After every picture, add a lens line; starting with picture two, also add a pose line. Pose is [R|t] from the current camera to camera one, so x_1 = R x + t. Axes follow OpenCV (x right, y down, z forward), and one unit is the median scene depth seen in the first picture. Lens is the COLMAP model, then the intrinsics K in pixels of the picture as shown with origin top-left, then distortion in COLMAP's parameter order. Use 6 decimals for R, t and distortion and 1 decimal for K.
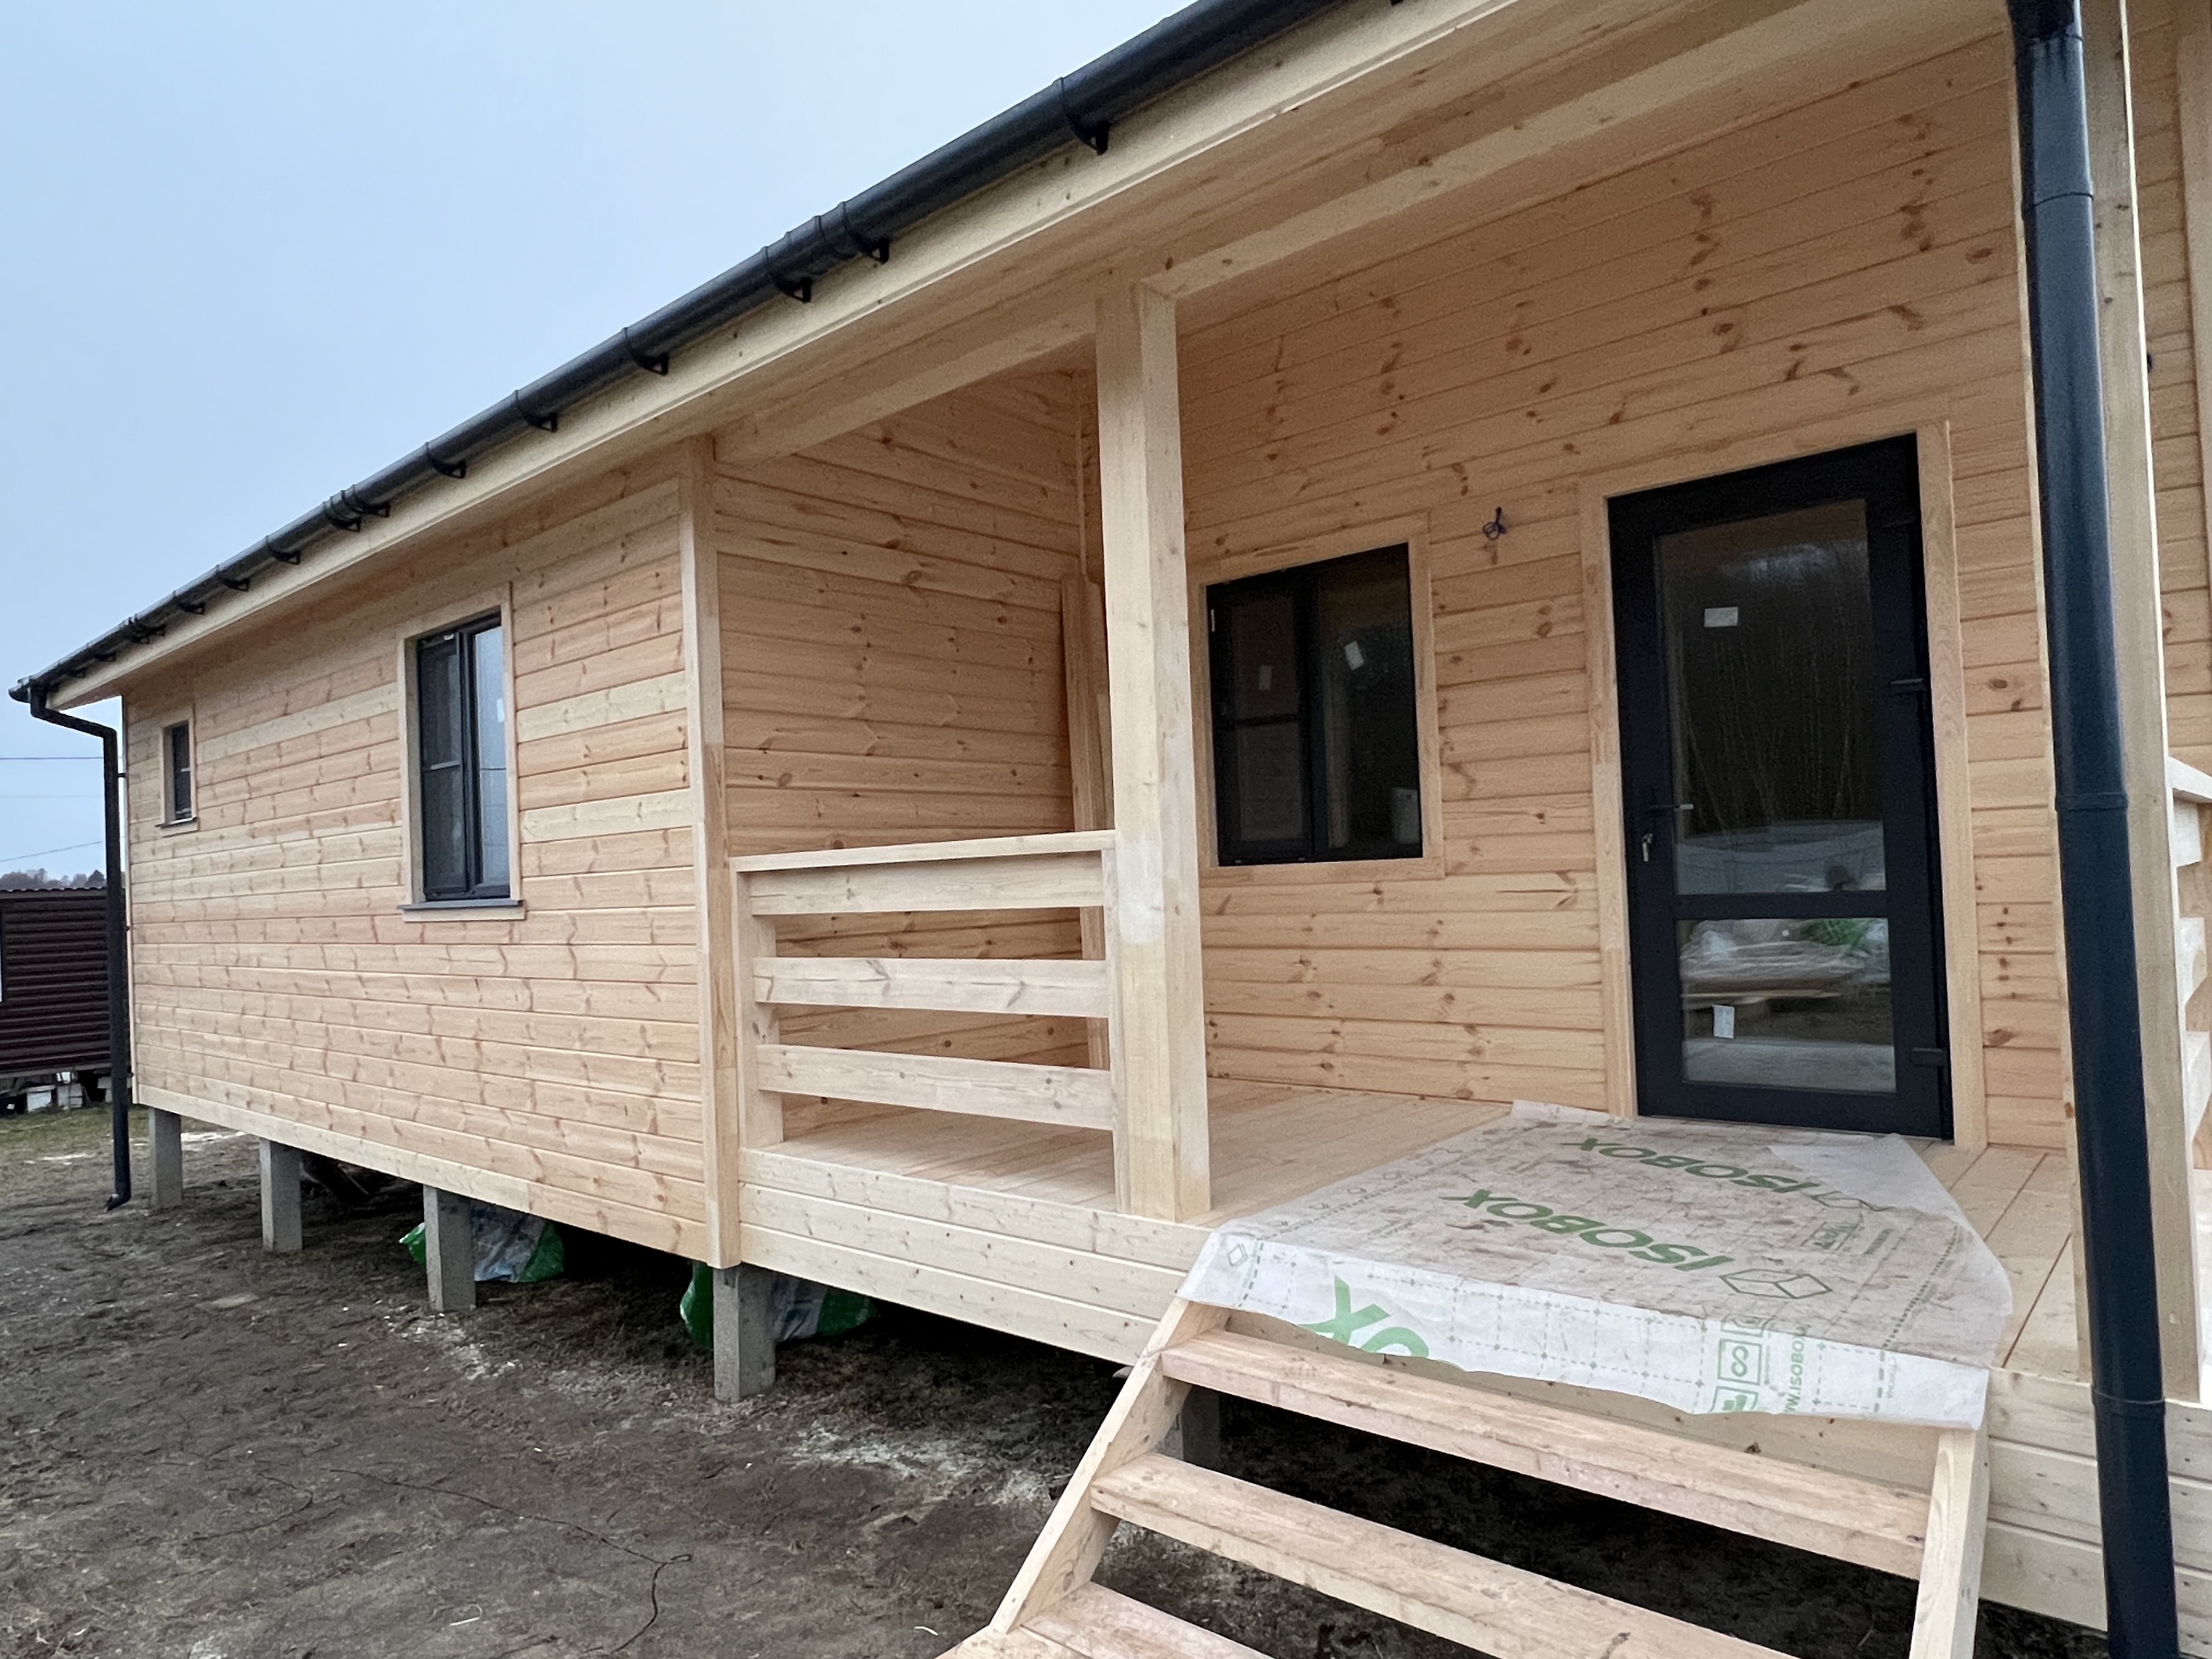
lens RADIAL K [[1368.0, 0, 1111.0], [0, 1368.0, 842.5], [0, 0, 1]] dist [-0.003161, -0.000357]
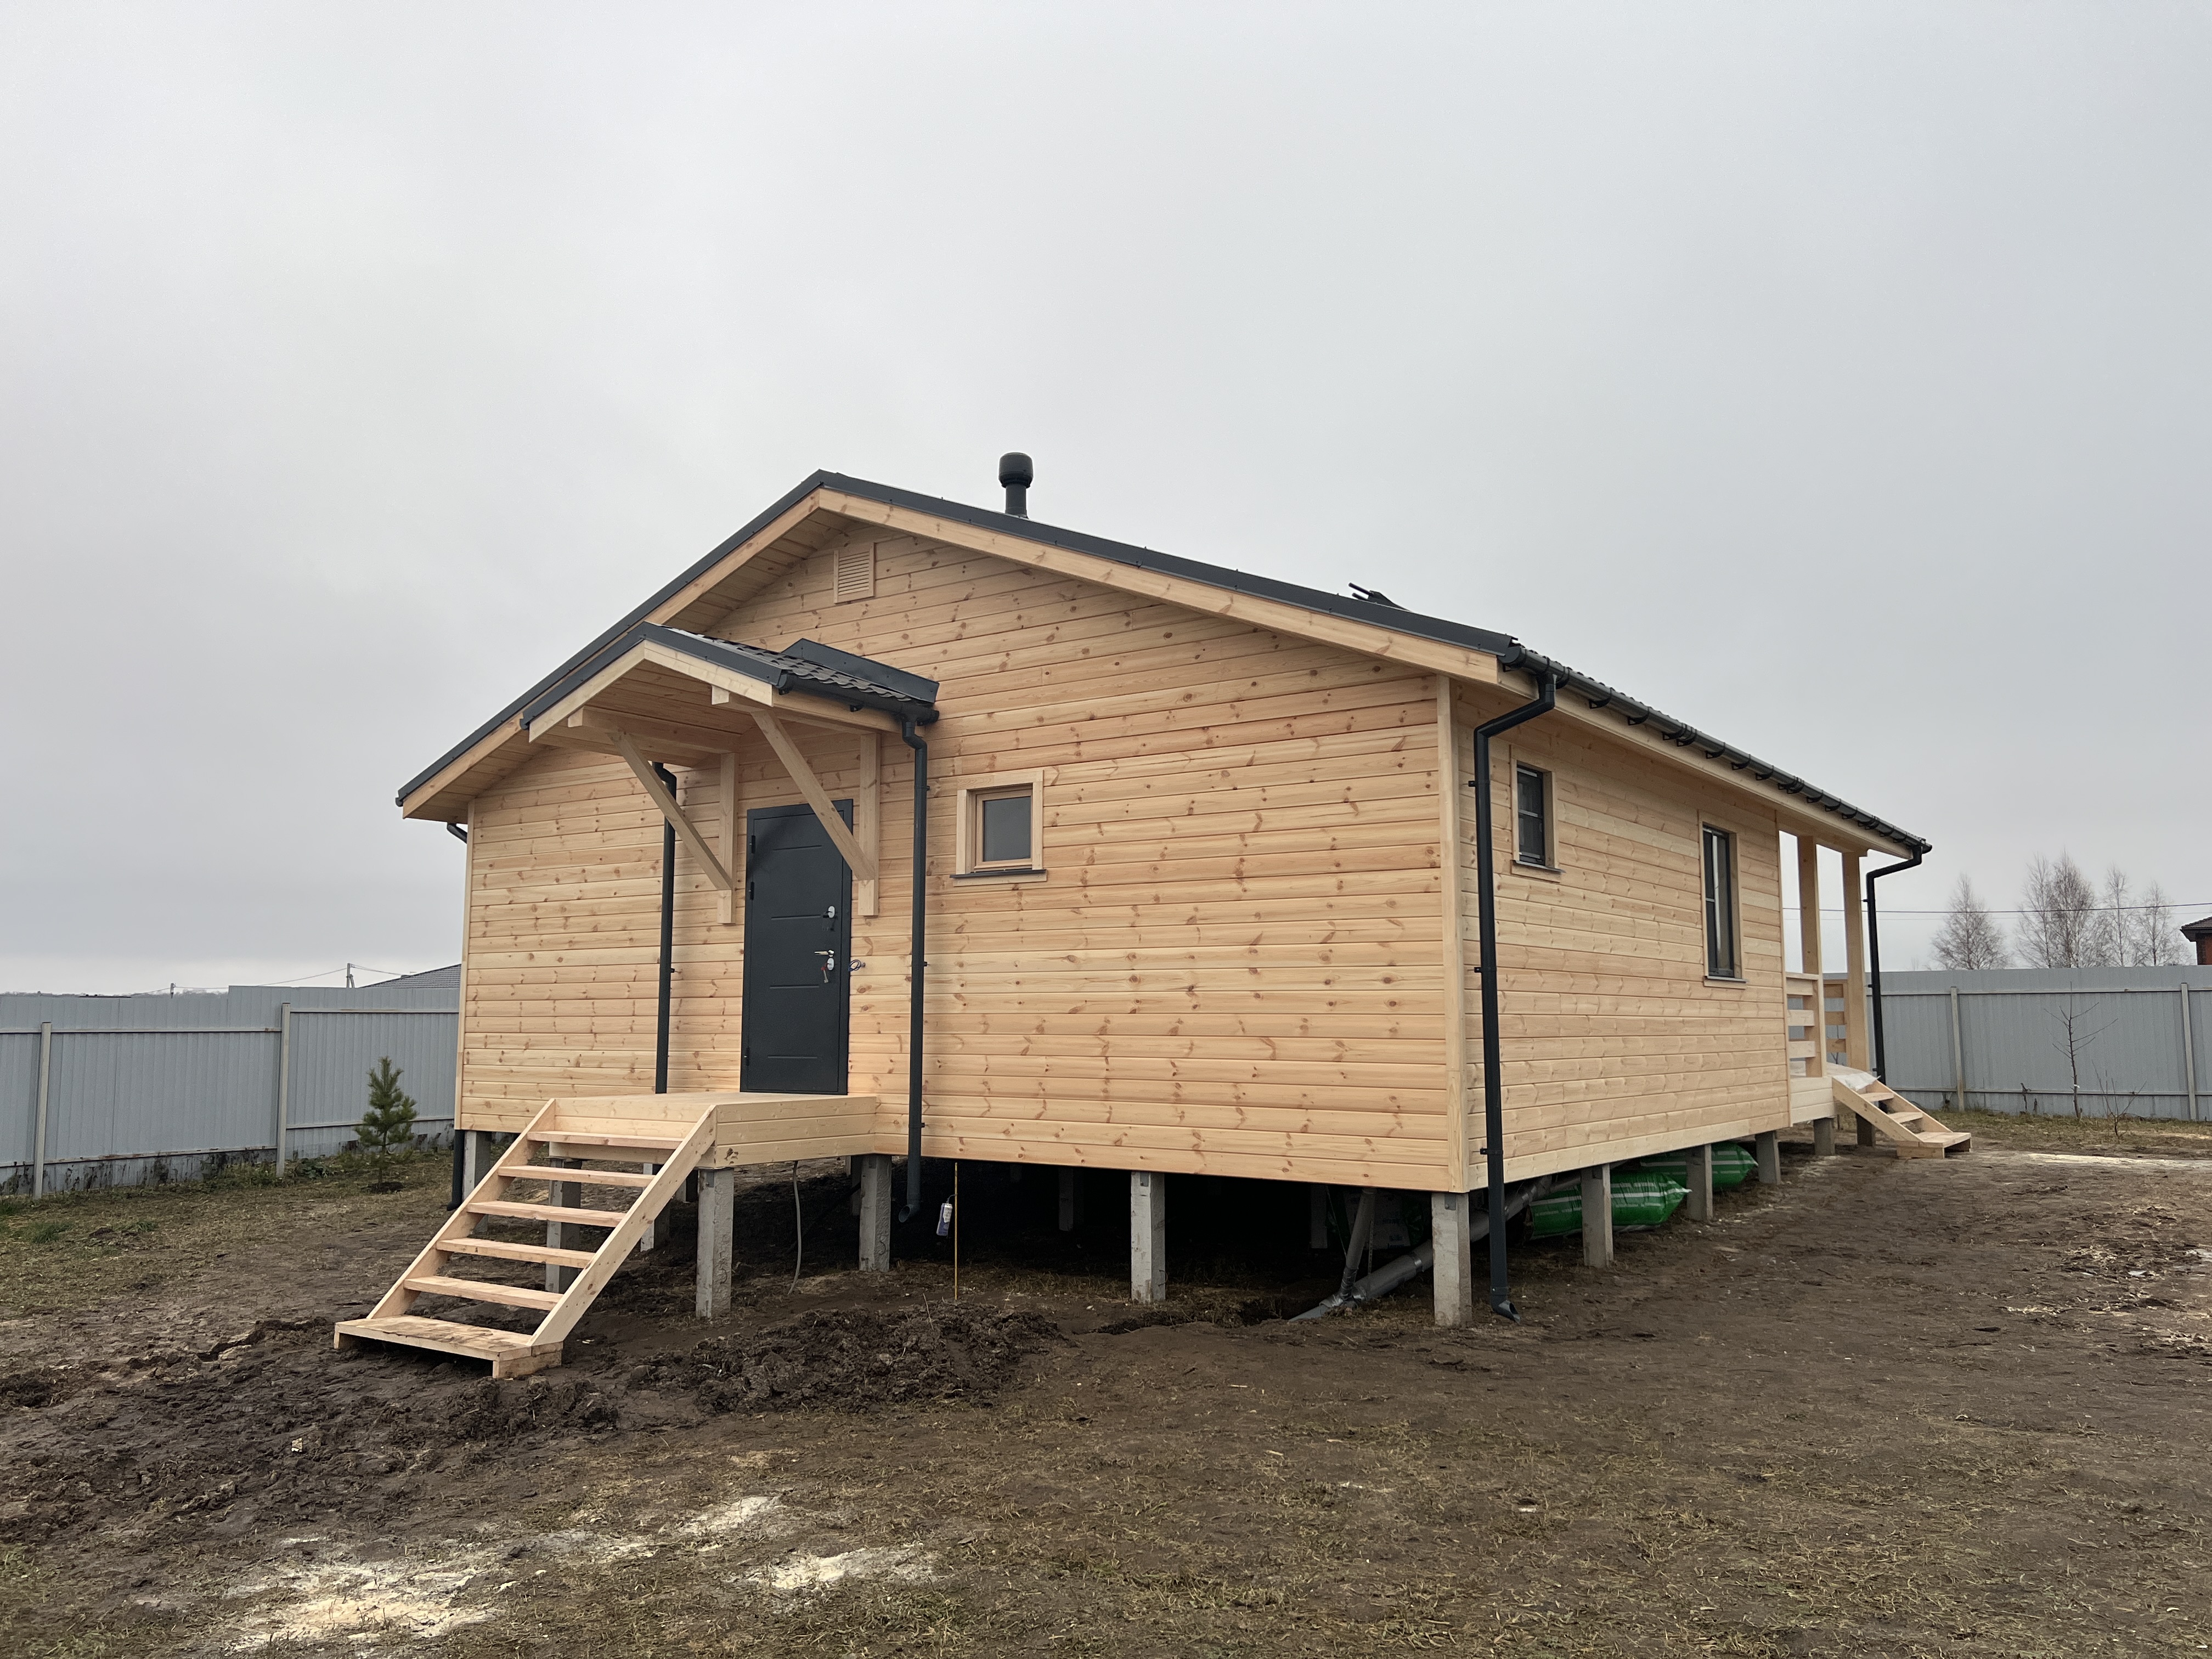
lens RADIAL K [[1651.3, 0, 1106.0], [0, 1651.3, 829.5], [0, 0, 1]] dist [0.115925, -0.182503]
pose [[-0.101665, 0.156045, 0.982504, -3.148838], [-0.022240, 0.987018, -0.159063, 0.266503], [-0.994570, -0.038022, -0.096875, 2.450075]]
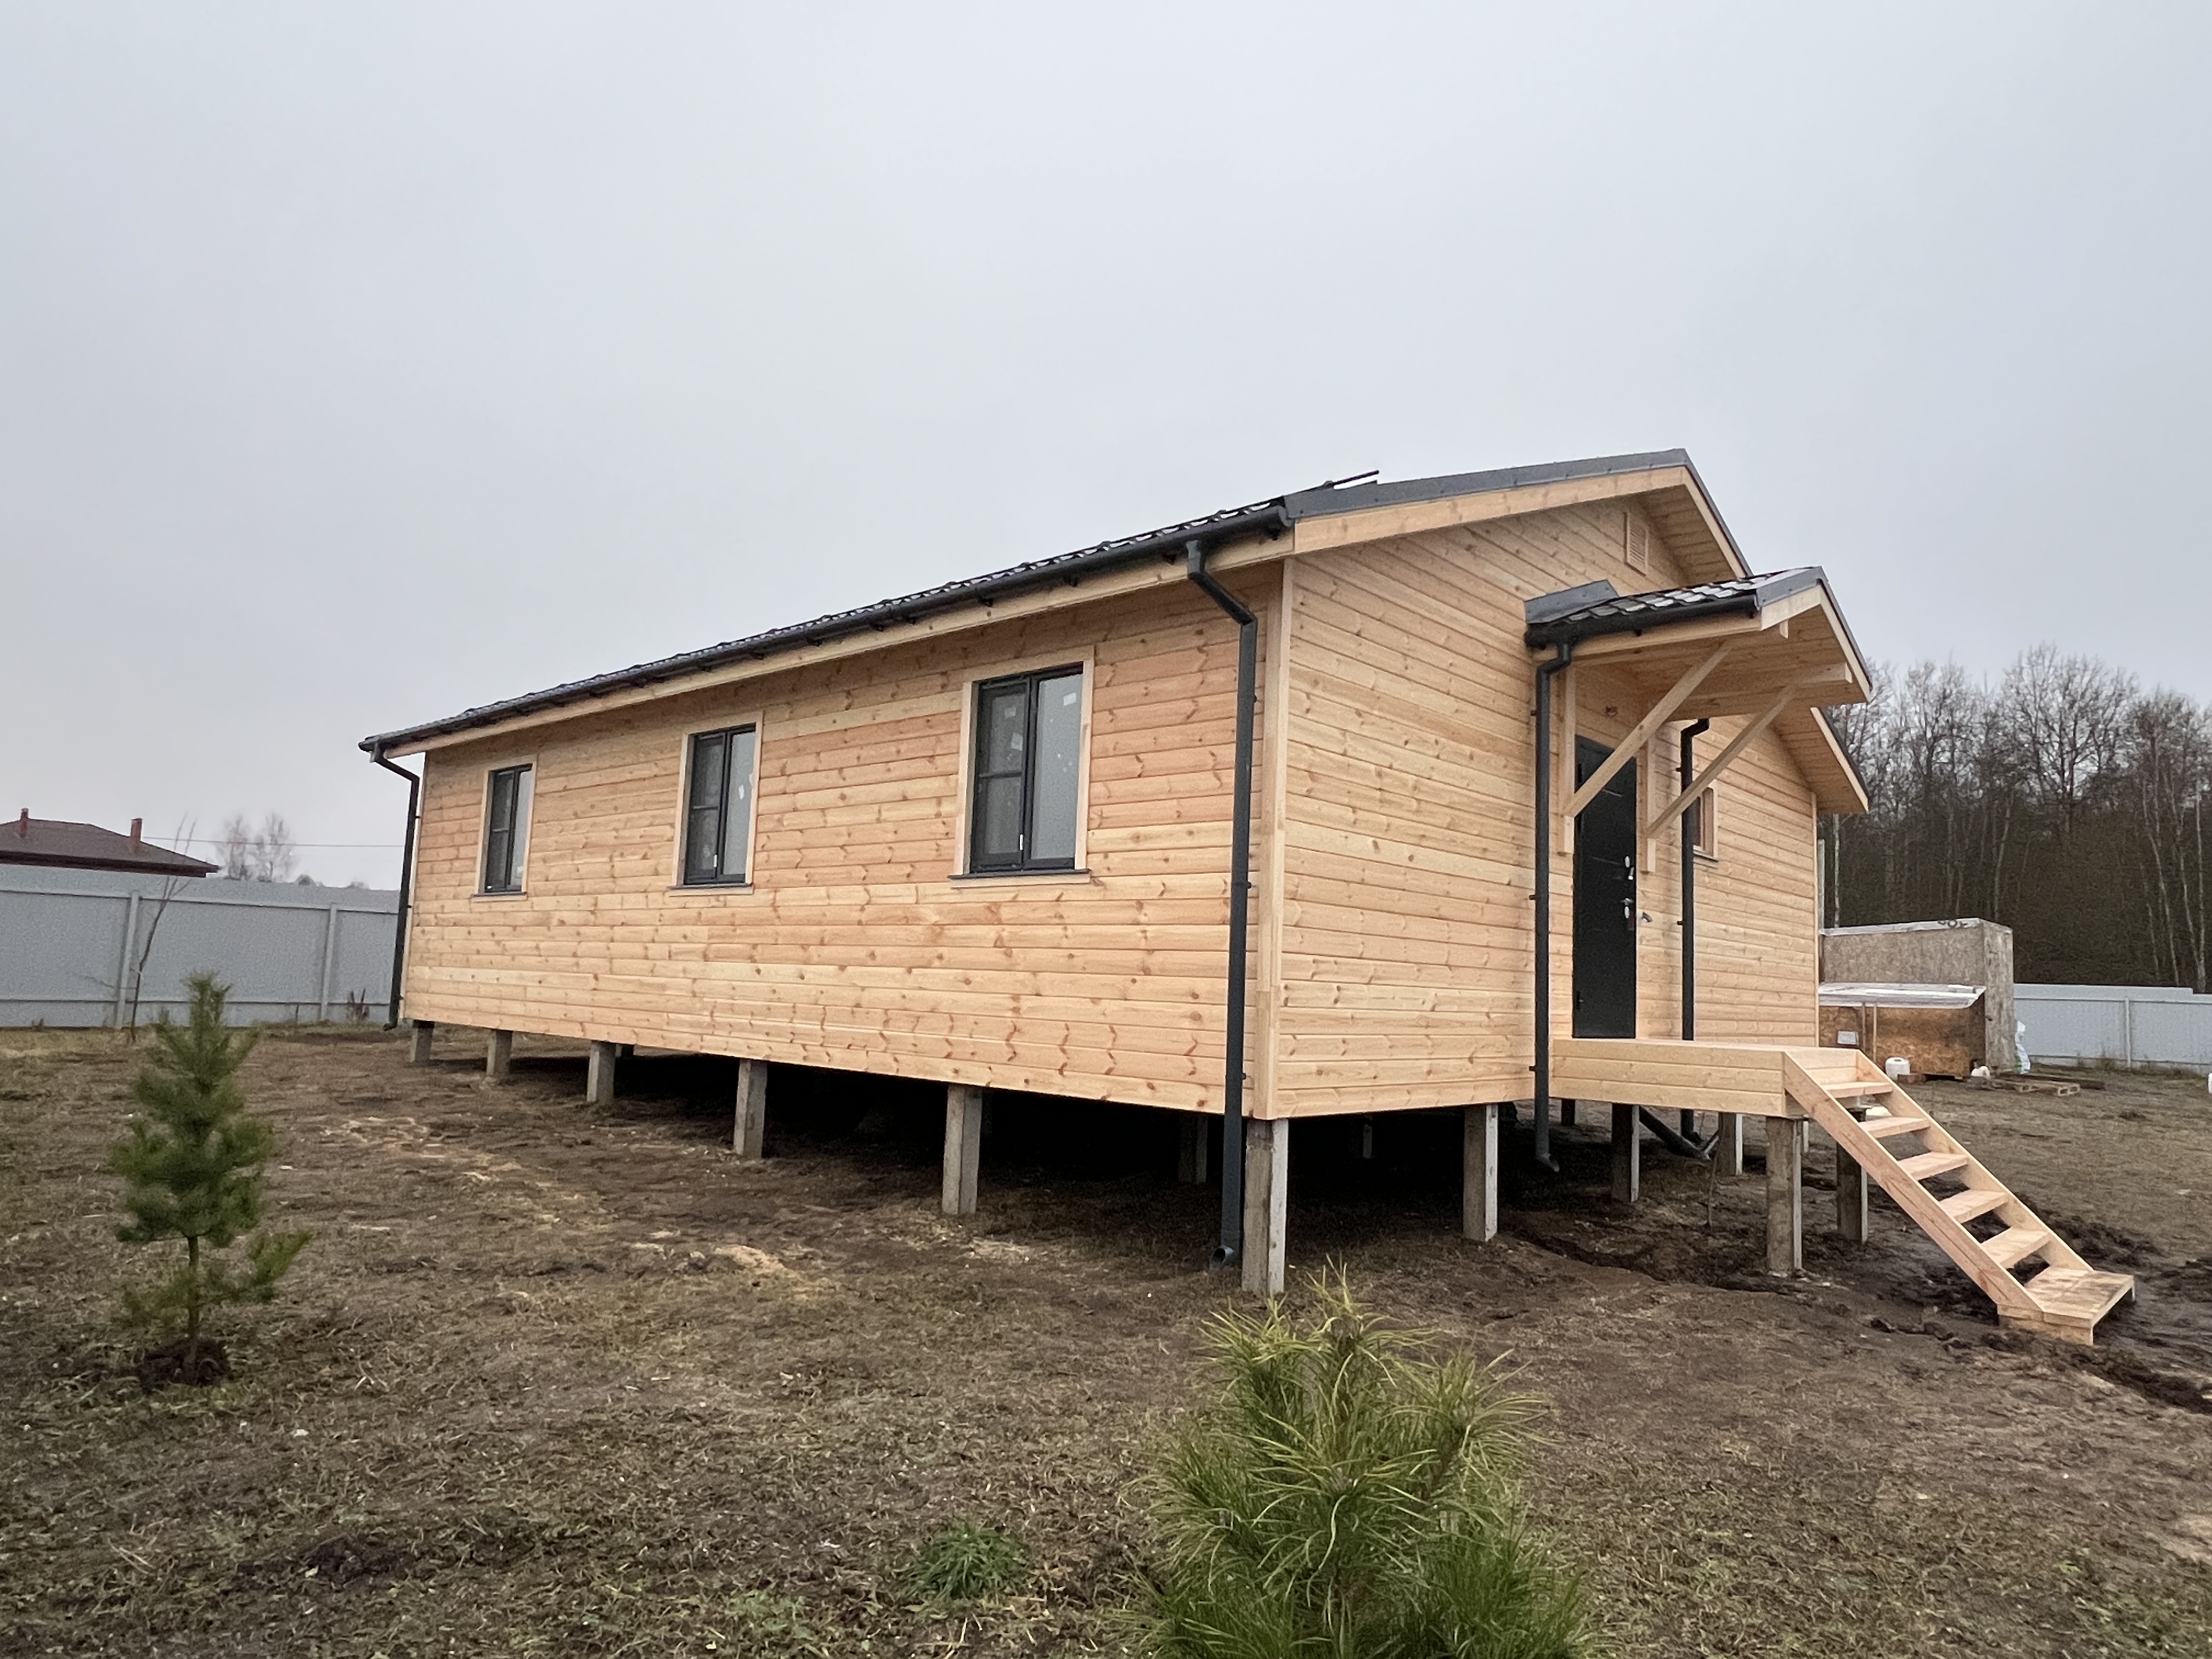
lens RADIAL K [[1353.2, 0, 1106.0], [0, 1353.2, 829.5], [0, 0, 1]] dist [0.006466, -0.002991]
pose [[-0.999798, 0.002757, 0.019886, 0.000683], [-0.000056, 0.990138, -0.140098, 0.245514], [-0.020076, -0.140071, -0.989938, 4.622499]]
